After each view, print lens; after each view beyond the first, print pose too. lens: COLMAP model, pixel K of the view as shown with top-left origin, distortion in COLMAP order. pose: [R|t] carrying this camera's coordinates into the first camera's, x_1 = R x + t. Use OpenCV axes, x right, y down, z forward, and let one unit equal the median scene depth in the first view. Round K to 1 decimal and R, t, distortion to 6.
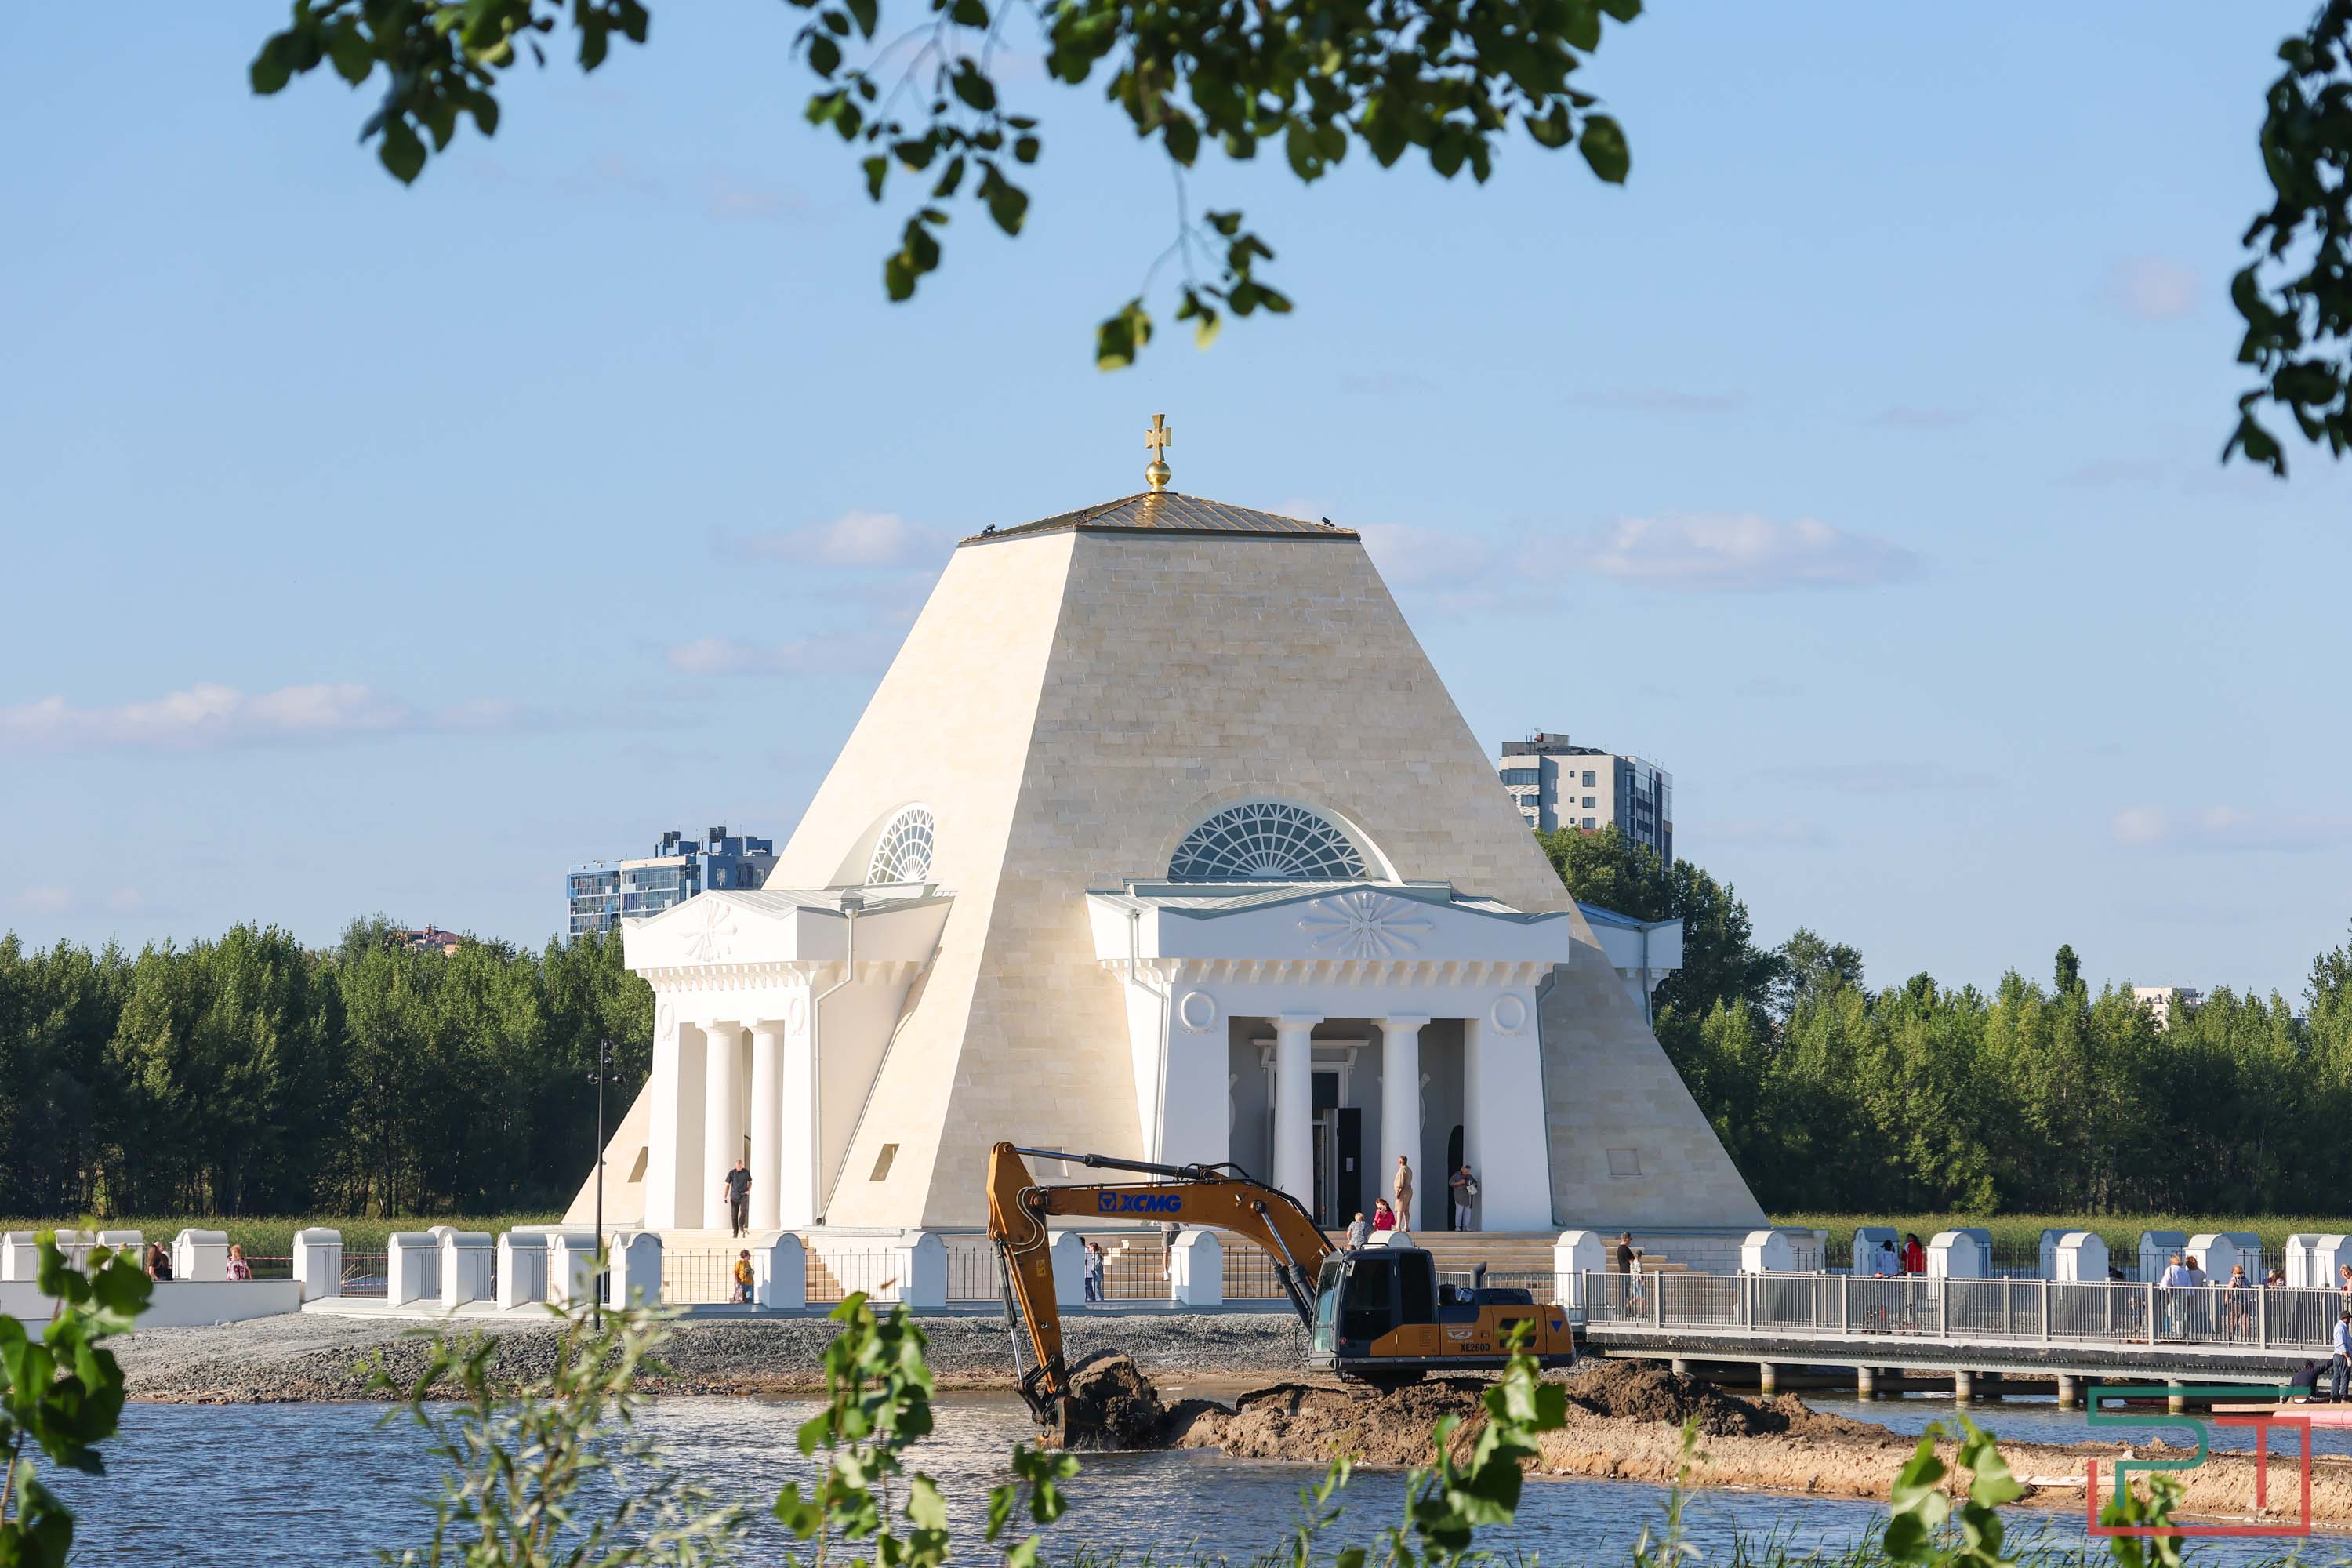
lens RADIAL K [[11090.3, 0, 1176.0], [0, 11090.3, 784.0], [0, 0, 1]] dist [1.230778, 2.502914]
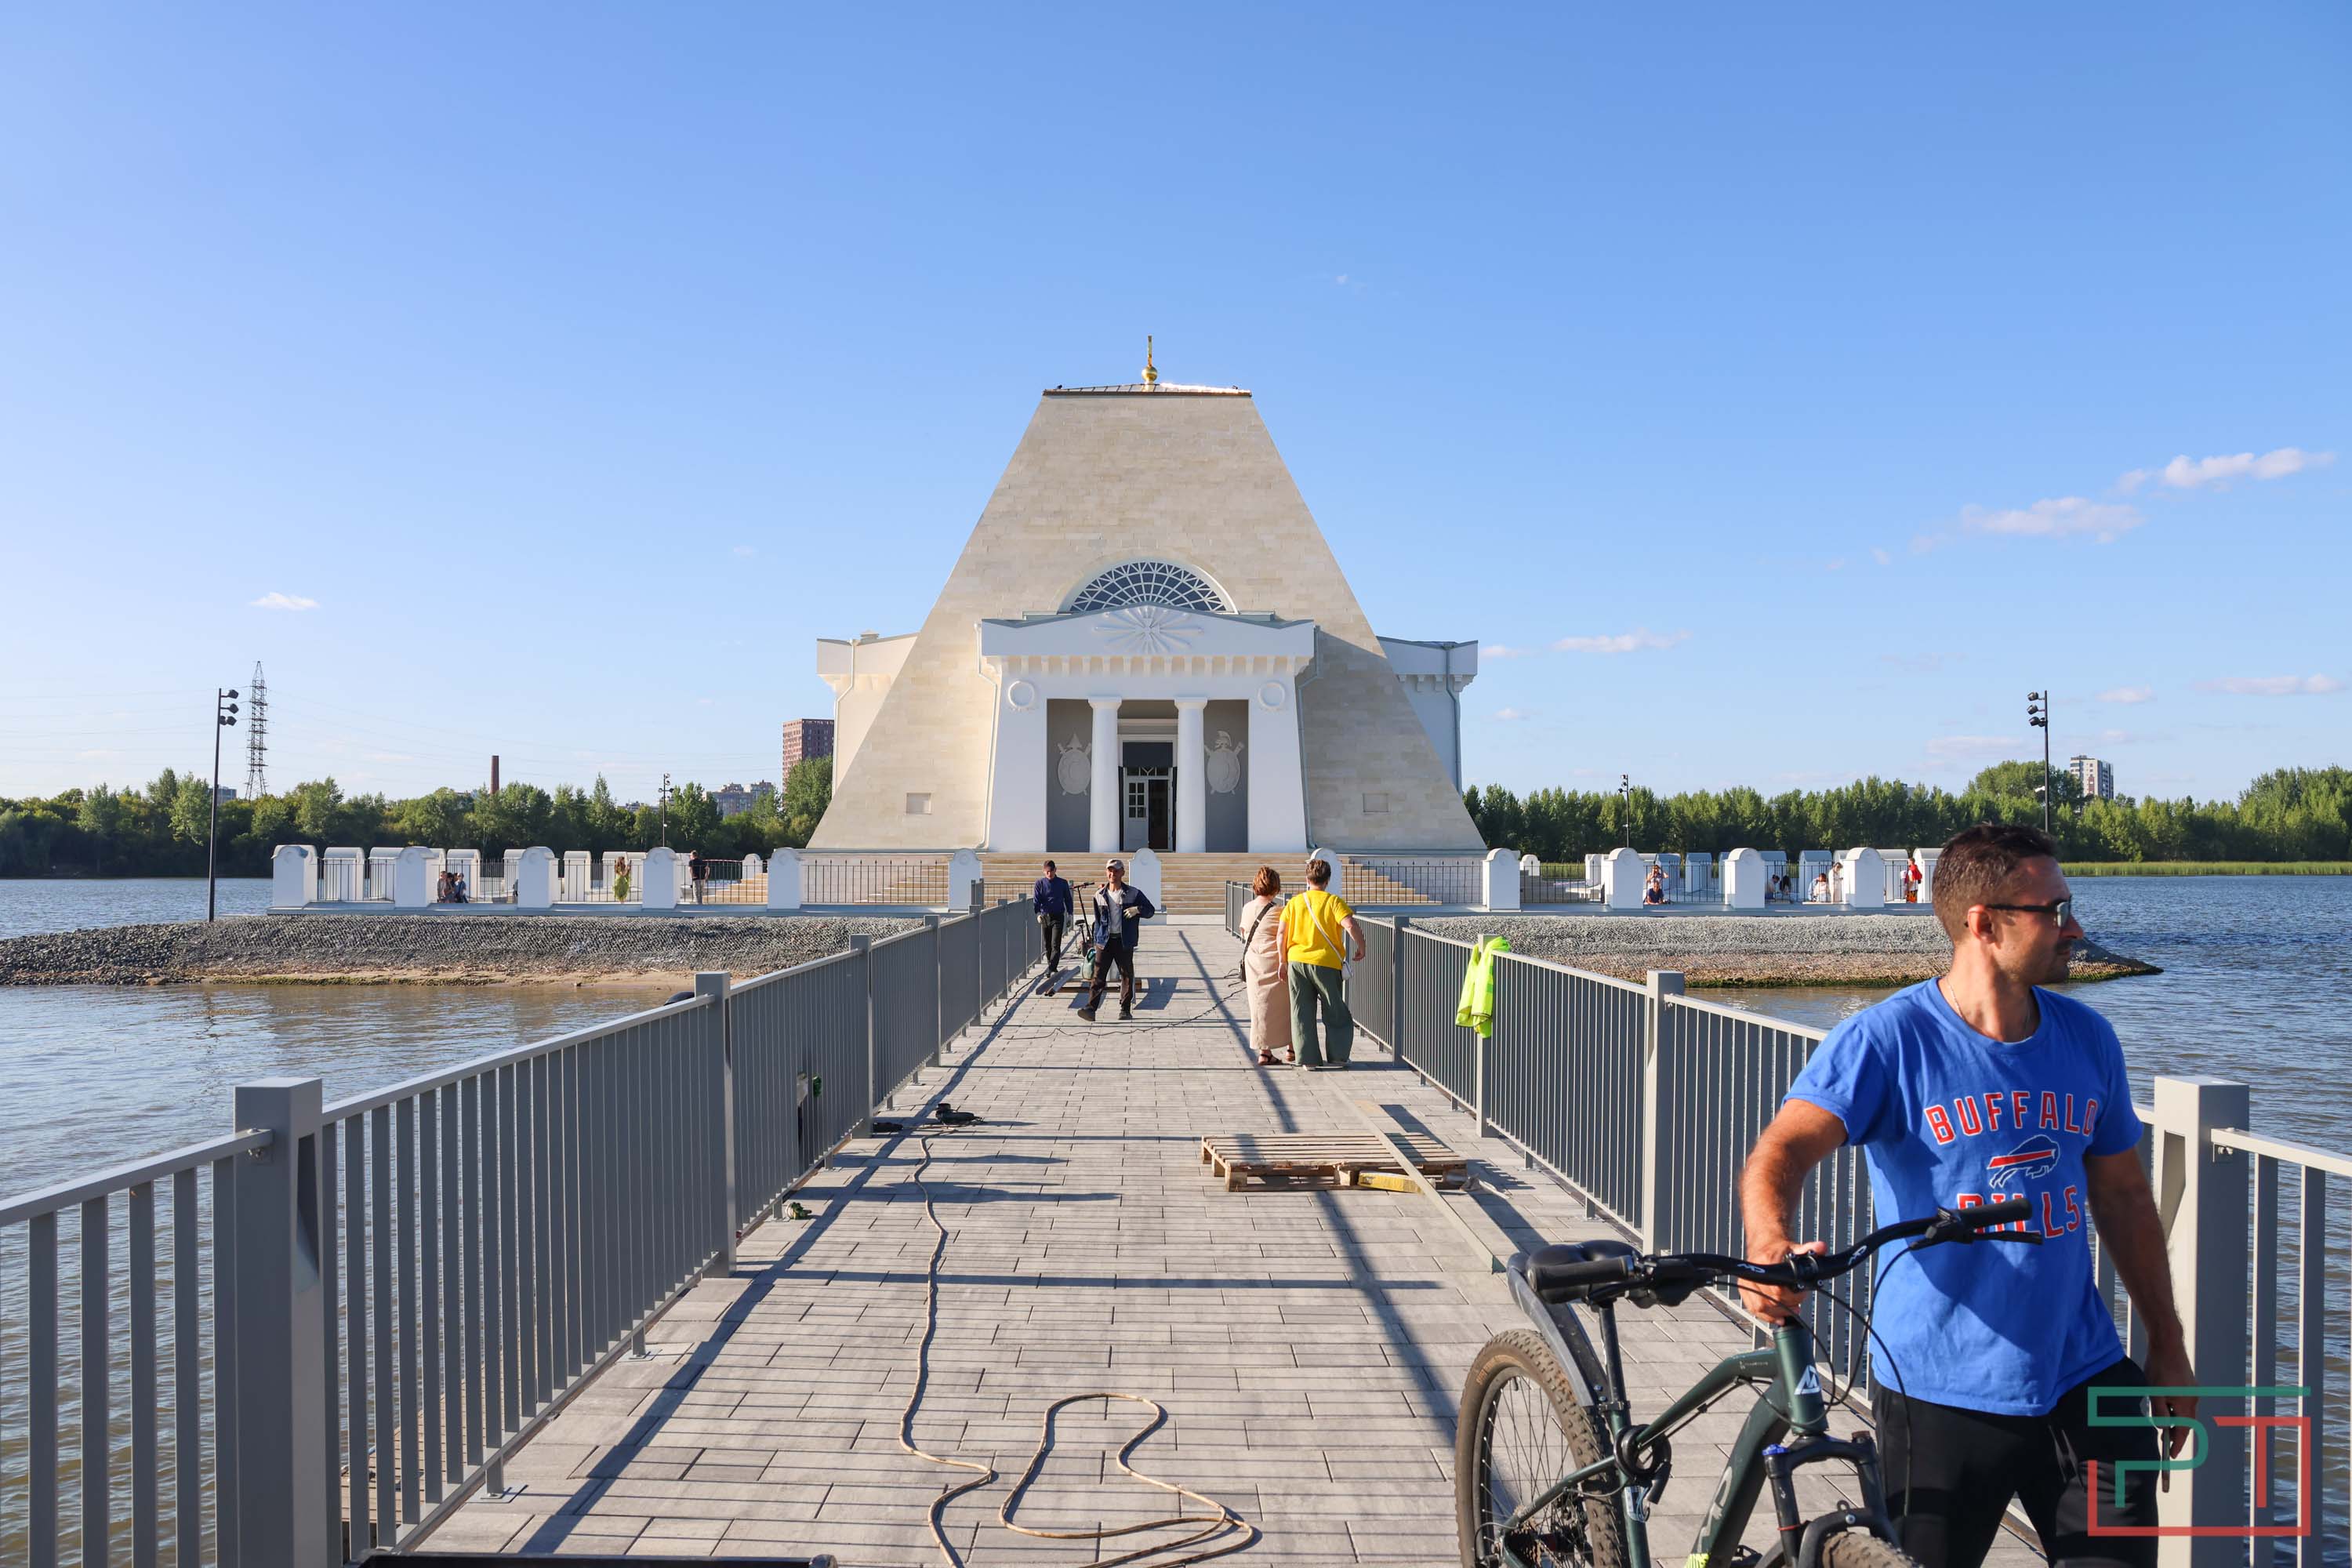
lens RADIAL K [[2069.4, 0, 1086.1], [0, 2069.4, 787.6], [0, 0, 1]] dist [-0.134679, 0.005621]
pose [[0.902075, -0.014509, -0.431336, 0.117759], [0.014395, 0.999890, -0.003528, 0.032271], [0.431340, -0.003026, 0.902184, 0.748952]]
